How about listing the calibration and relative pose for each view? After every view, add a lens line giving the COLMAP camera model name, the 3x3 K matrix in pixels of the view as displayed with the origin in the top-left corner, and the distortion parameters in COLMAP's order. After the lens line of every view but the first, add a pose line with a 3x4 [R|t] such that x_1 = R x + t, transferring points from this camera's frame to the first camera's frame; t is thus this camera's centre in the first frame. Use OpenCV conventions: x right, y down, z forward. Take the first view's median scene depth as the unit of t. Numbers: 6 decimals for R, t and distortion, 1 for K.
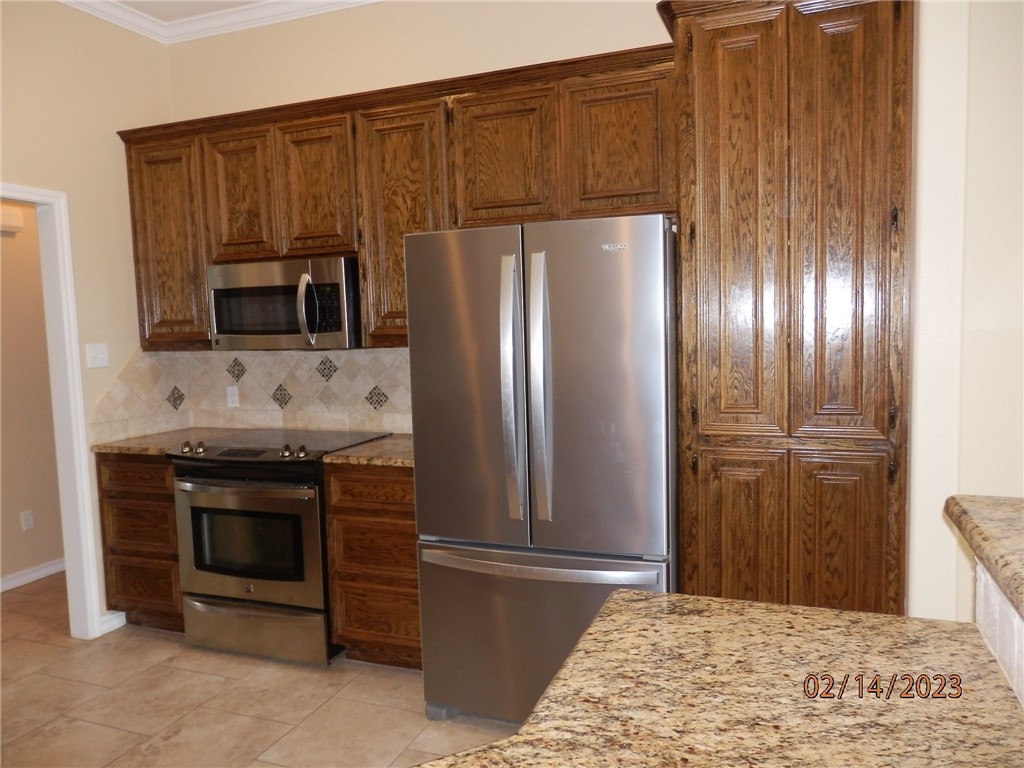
lens RADIAL K [[758.6, 0, 512.0], [0, 758.6, 384.0], [0, 0, 1]] dist [-0.001038, 0.008854]
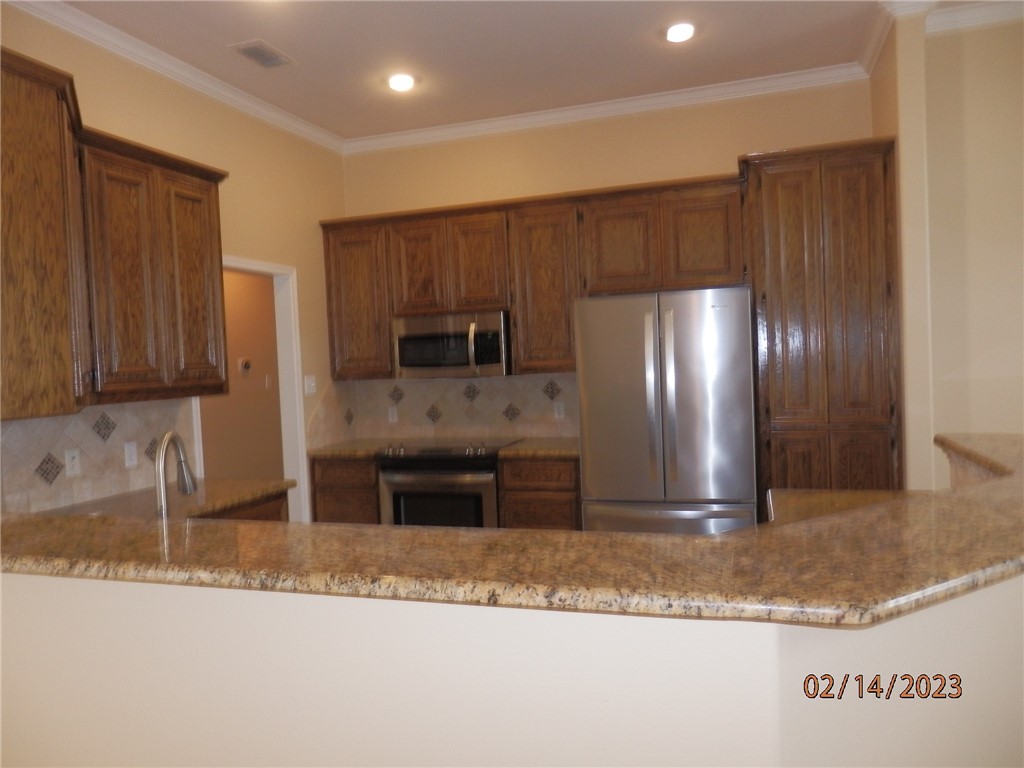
lens RADIAL K [[758.6, 0, 512.0], [0, 758.6, 384.0], [0, 0, 1]] dist [-0.001038, 0.008854]
pose [[0.998685, -0.015821, 0.048774, -0.277462], [0.018267, 0.998577, -0.050111, 0.040230], [-0.047911, 0.050936, 0.997552, -0.417957]]
